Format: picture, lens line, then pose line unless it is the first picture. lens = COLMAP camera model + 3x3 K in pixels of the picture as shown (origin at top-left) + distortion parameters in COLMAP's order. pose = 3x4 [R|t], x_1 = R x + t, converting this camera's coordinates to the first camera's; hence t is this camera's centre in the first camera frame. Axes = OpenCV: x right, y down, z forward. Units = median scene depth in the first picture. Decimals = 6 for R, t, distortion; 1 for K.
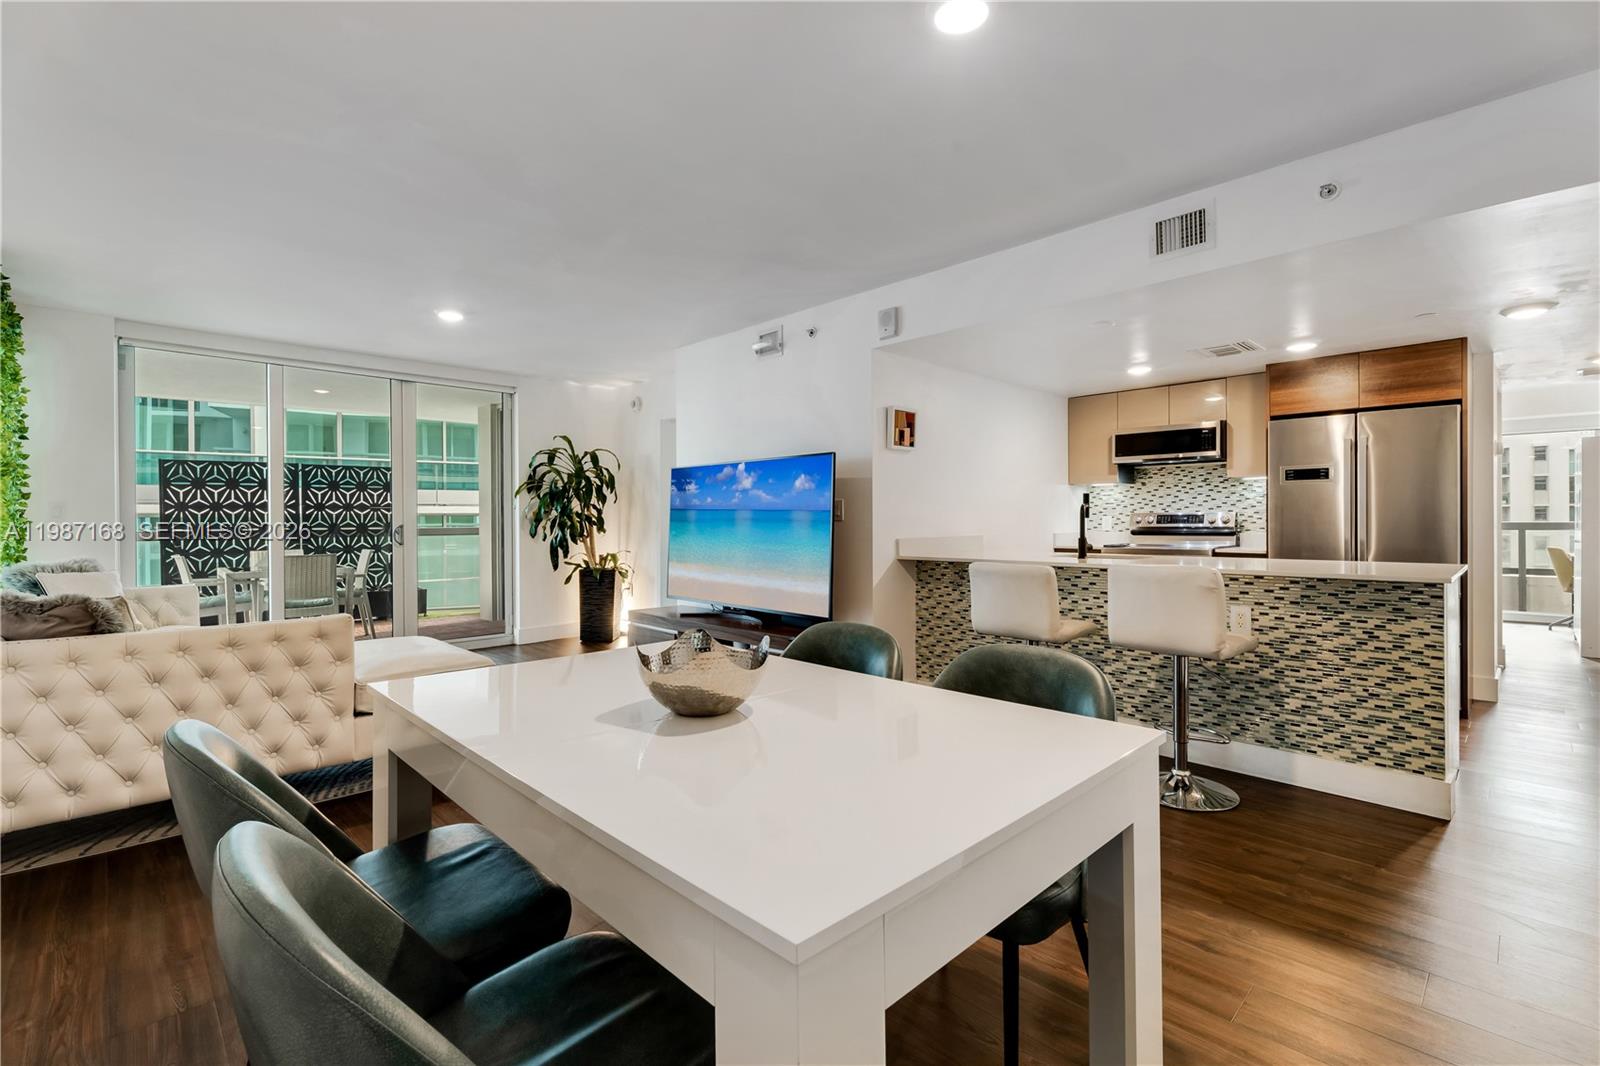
lens RADIAL K [[721.0, 0, 789.0], [0, 721.0, 522.9], [0, 0, 1]] dist [-0.002846, -0.000416]
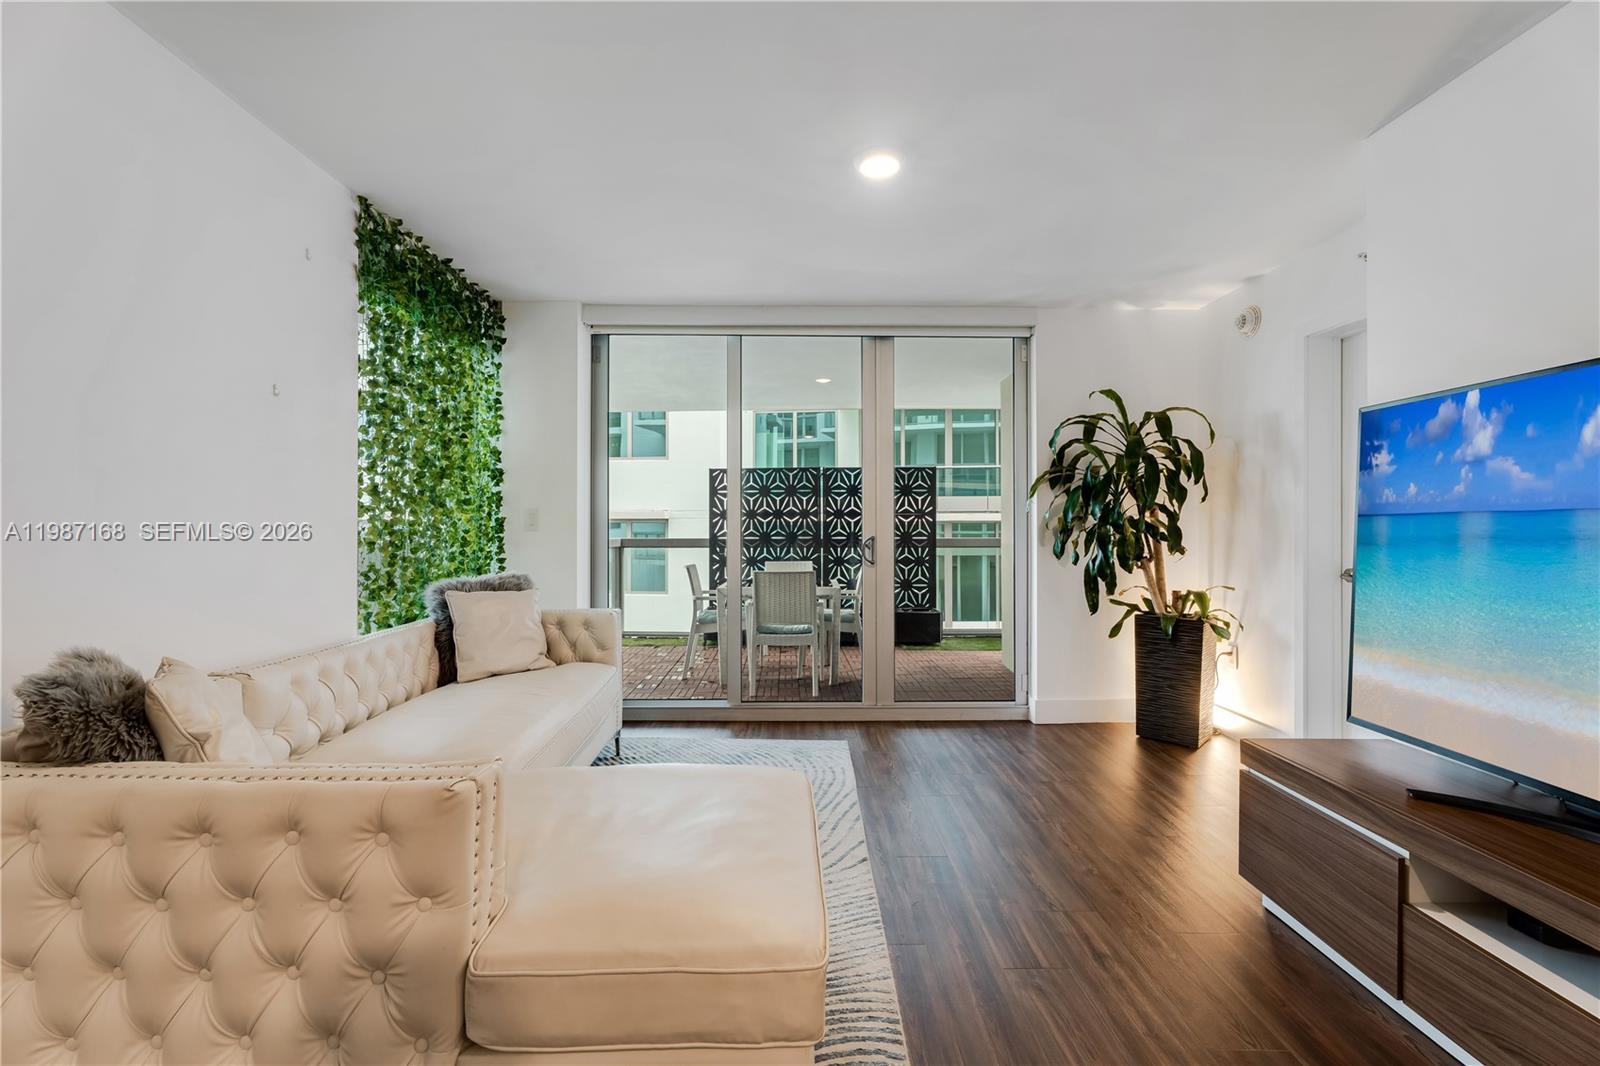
lens RADIAL K [[721.0, 0, 789.0], [0, 721.0, 522.9], [0, 0, 1]] dist [-0.002846, -0.000416]
pose [[0.731396, 0.000193, -0.681953, -0.096208], [-0.007474, 0.999942, -0.007733, -0.004150], [0.681912, 0.010752, 0.731355, 0.374628]]
